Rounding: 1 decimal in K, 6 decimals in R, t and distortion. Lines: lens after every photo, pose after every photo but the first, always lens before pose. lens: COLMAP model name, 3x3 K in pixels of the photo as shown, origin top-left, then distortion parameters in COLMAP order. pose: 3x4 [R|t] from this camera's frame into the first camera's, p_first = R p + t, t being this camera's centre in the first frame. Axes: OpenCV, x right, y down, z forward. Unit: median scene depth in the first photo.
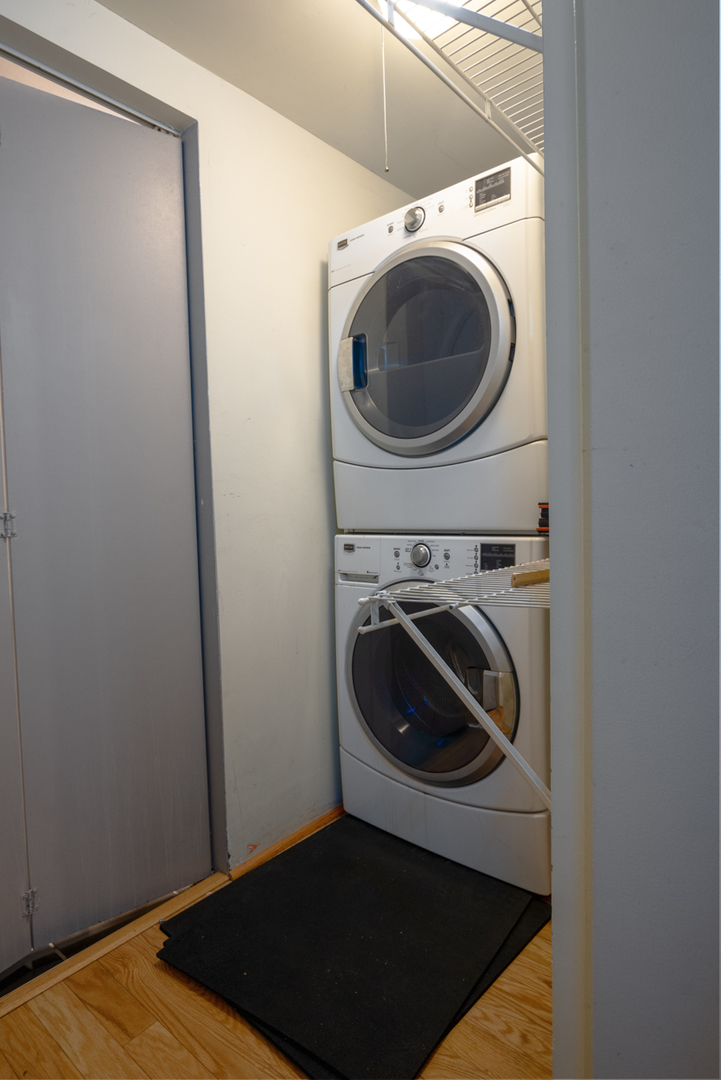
lens RADIAL K [[583.1, 0, 360.5], [0, 583.1, 540.0], [0, 0, 1]] dist [-0.002799, -0.000448]
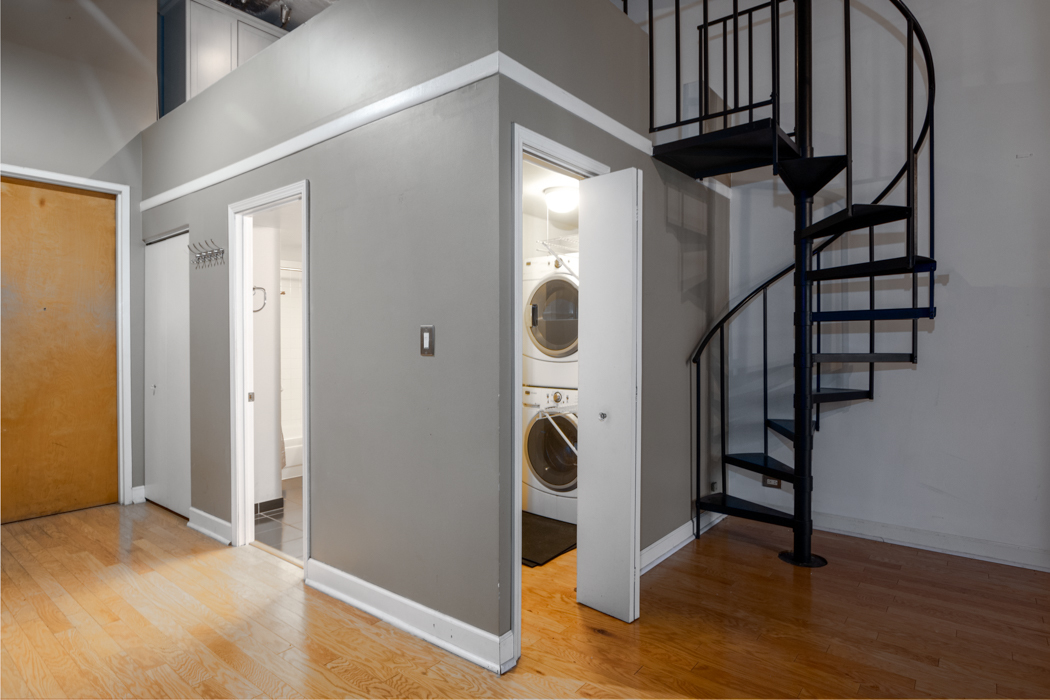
lens RADIAL K [[566.9, 0, 525.0], [0, 566.9, 350.0], [0, 0, 1]] dist [-0.002799, -0.000448]
pose [[0.999473, 0.029552, 0.013452, -0.072455], [-0.028960, 0.998687, -0.042263, -0.067559], [-0.014683, 0.041852, 0.999016, -1.399325]]
